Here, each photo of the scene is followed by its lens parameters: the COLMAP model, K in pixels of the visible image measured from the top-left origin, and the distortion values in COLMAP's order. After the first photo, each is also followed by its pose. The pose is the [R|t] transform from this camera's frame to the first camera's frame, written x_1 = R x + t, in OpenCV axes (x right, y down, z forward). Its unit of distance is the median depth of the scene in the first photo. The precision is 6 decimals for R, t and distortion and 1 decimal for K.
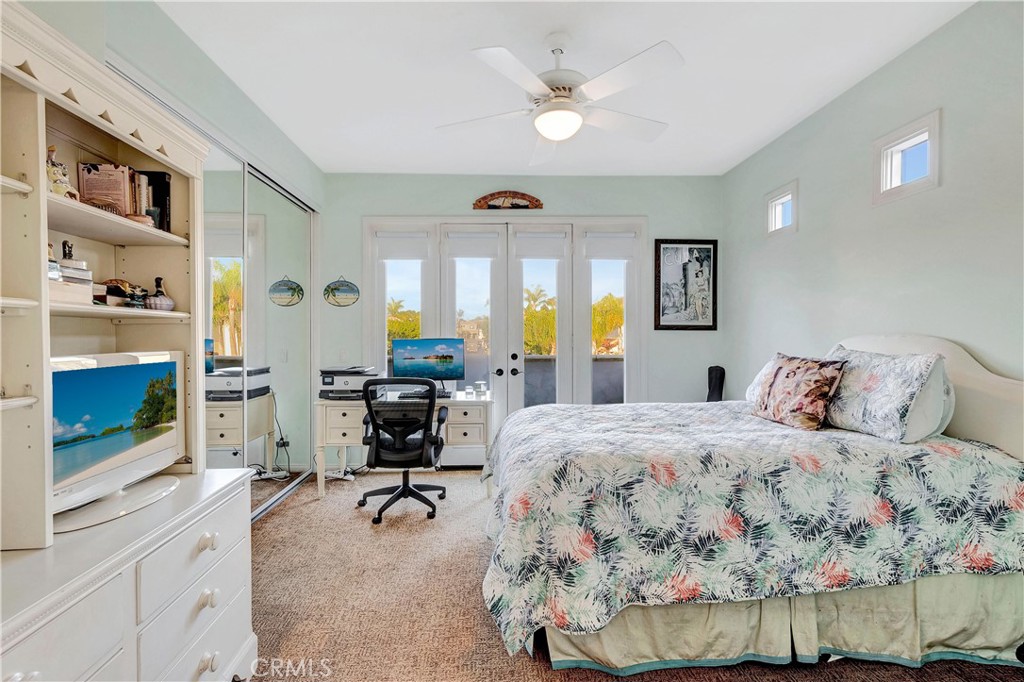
lens RADIAL K [[441.8, 0, 505.6], [0, 441.8, 340.4], [0, 0, 1]] dist [-0.002319, -0.000502]
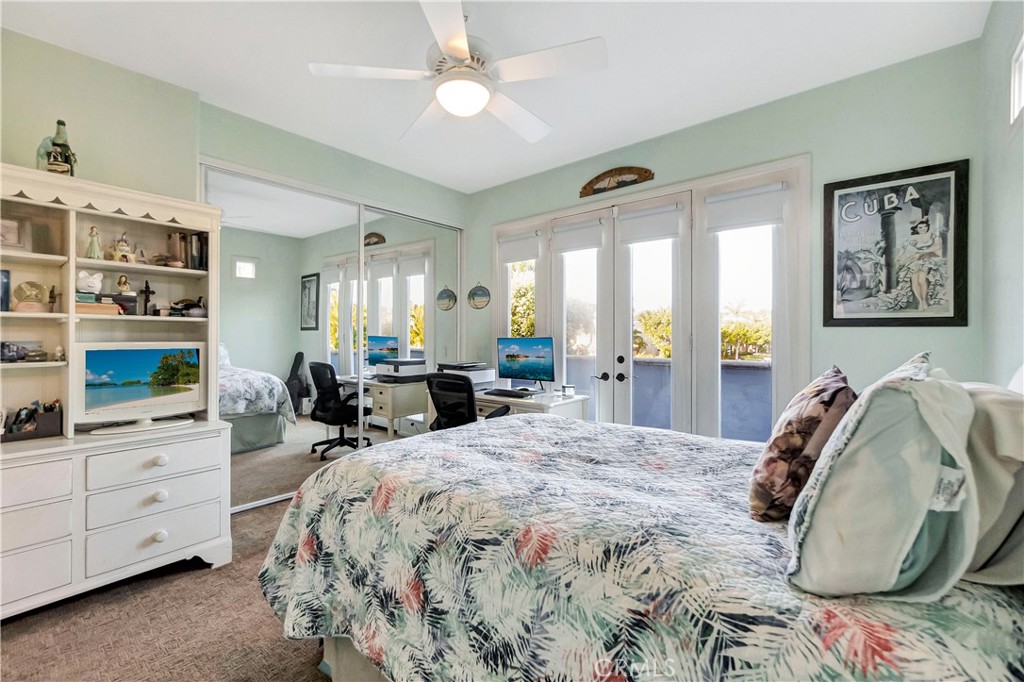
lens RADIAL K [[441.8, 0, 514.6], [0, 441.8, 336.7], [0, 0, 1]] dist [-0.002319, -0.000502]
pose [[0.729284, 0.004689, -0.684195, 0.459232], [-0.013527, 0.999880, -0.007567, 0.001687], [0.684077, 0.014773, 0.729260, 0.236601]]
